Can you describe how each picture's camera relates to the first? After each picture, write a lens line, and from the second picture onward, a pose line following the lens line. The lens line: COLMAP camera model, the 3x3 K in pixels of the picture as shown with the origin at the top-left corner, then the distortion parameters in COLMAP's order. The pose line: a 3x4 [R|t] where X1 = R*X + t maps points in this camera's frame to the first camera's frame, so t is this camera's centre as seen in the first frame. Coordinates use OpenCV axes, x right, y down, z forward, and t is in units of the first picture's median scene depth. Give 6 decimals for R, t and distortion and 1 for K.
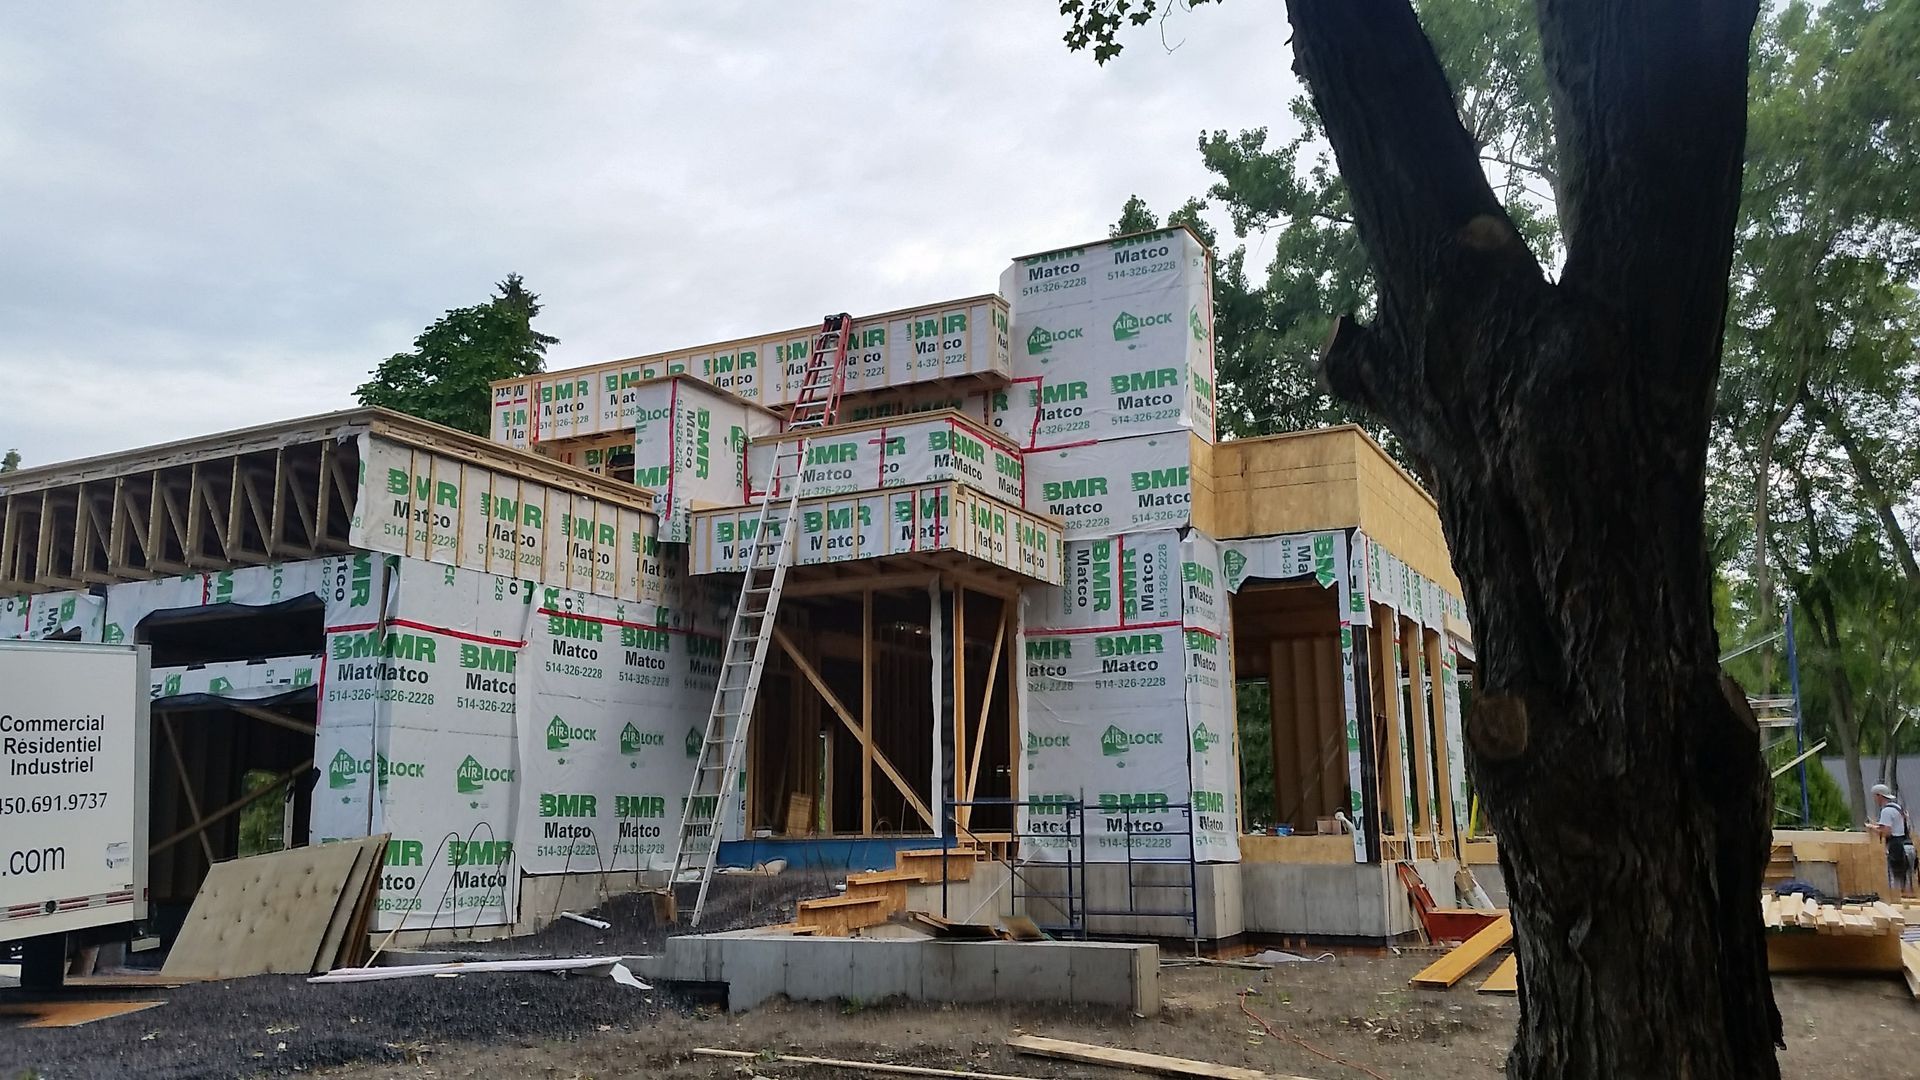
lens RADIAL K [[1552.0, 0, 960.0], [0, 1552.0, 540.0], [0, 0, 1]] dist [0.005012, -0.235395]
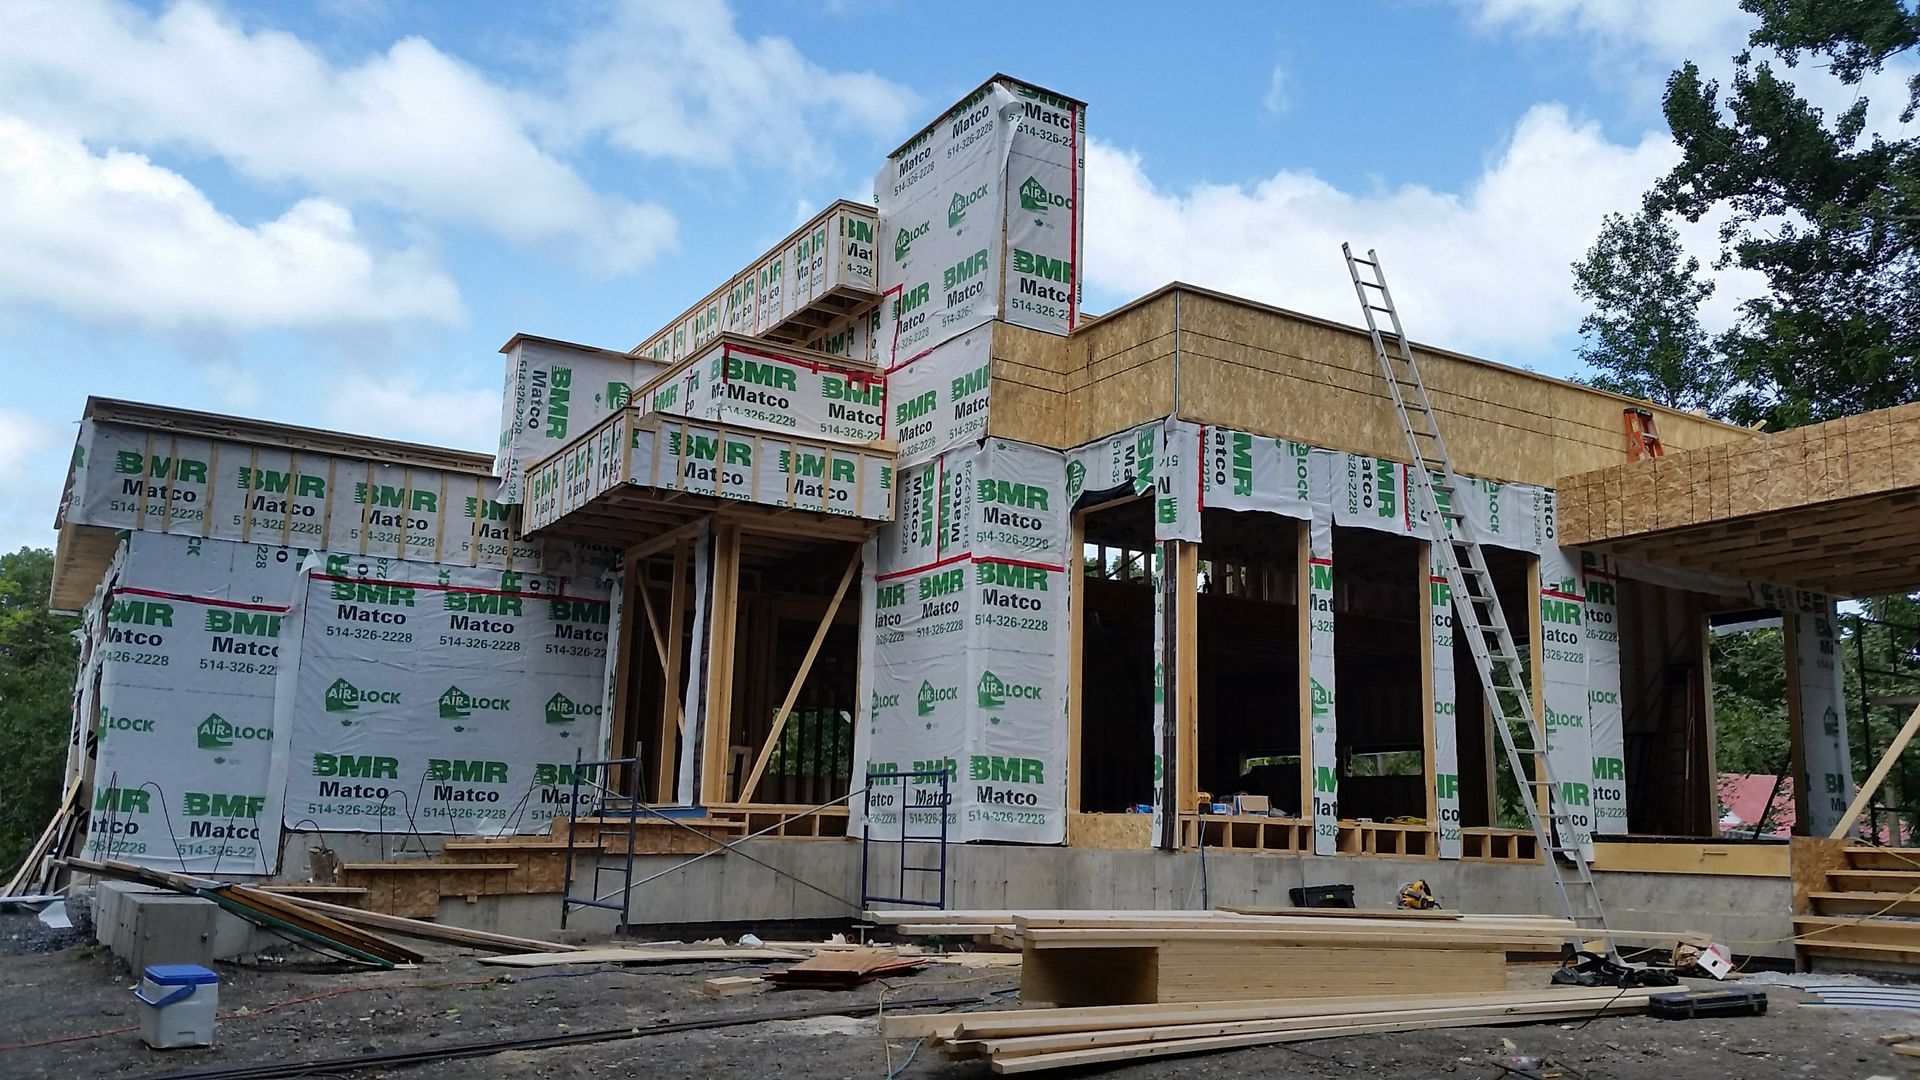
lens RADIAL K [[1552.0, 0, 960.0], [0, 1552.0, 540.0], [0, 0, 1]] dist [0.005012, -0.235395]
pose [[0.871058, -0.069501, -0.486239, 0.530658], [0.066408, 0.997513, -0.023615, 0.064763], [0.486671, -0.011720, 0.873507, 0.273209]]
